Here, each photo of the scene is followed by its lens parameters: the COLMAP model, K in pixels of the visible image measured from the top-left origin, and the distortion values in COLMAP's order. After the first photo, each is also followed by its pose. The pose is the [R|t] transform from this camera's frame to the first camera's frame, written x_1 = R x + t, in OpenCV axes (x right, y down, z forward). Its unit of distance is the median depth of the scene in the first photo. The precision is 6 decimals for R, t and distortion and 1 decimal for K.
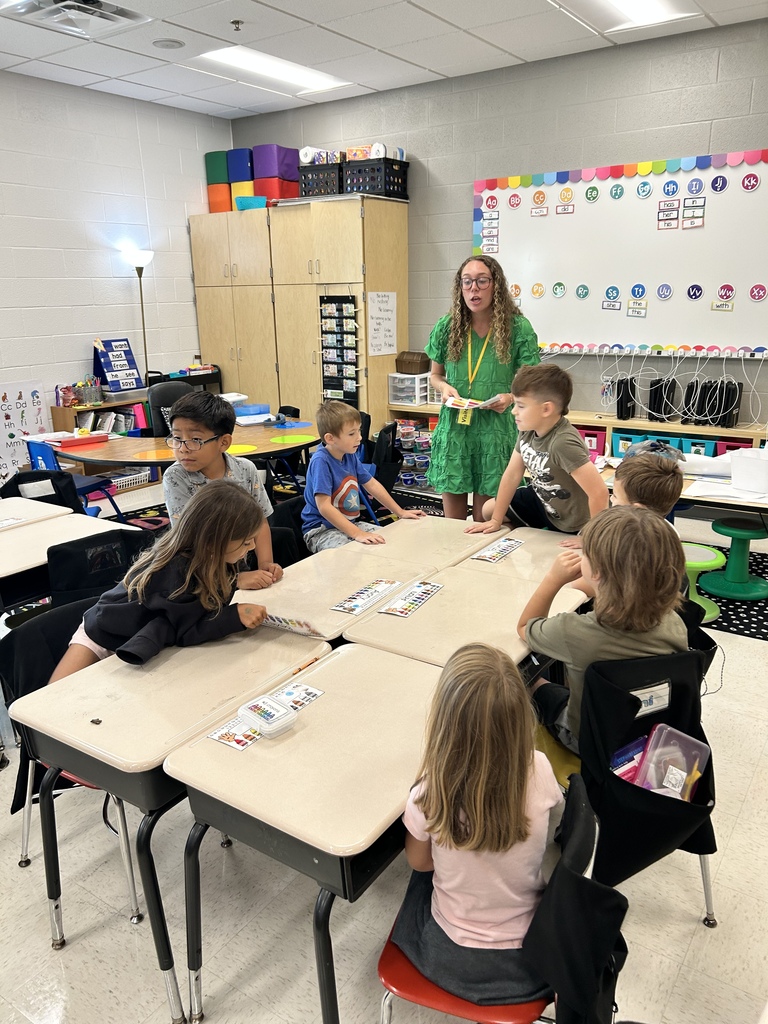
lens RADIAL K [[778.0, 0, 390.3], [0, 778.0, 521.4], [0, 0, 1]] dist [0.013259, -0.028241]
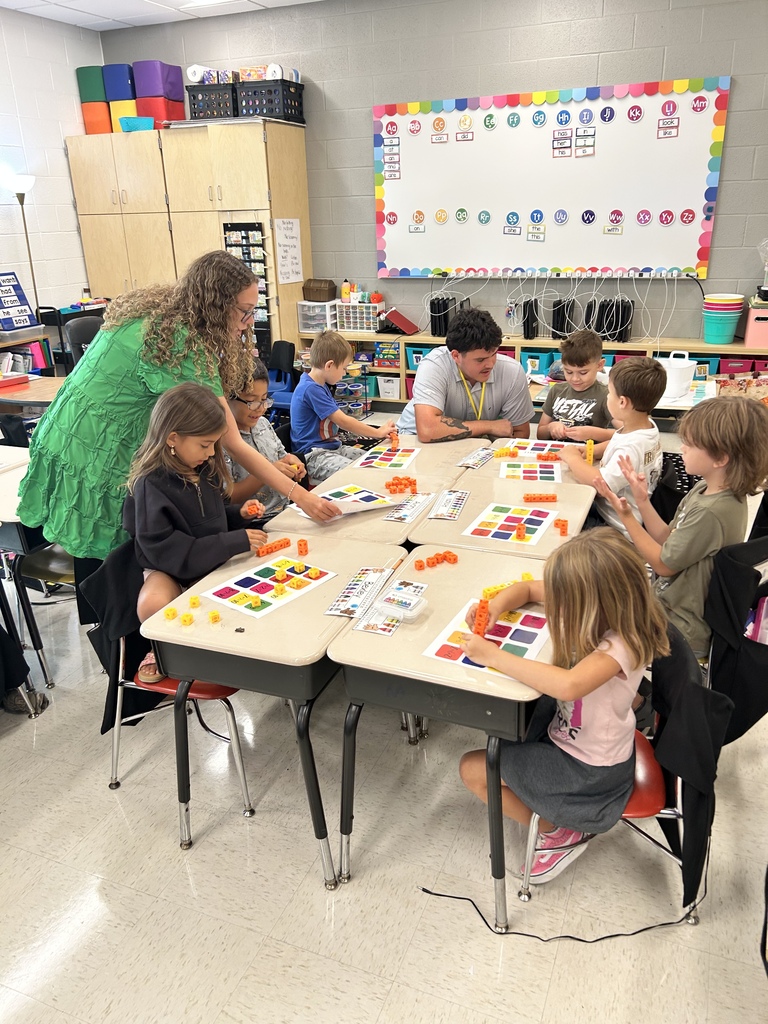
lens RADIAL K [[778.0, 0, 400.5], [0, 778.0, 508.8], [0, 0, 1]] dist [0.013259, -0.028241]
pose [[0.976395, -0.082059, 0.199796, -0.101476], [0.067227, 0.994531, 0.079933, 0.004549], [-0.205263, -0.064614, 0.976572, -0.027744]]
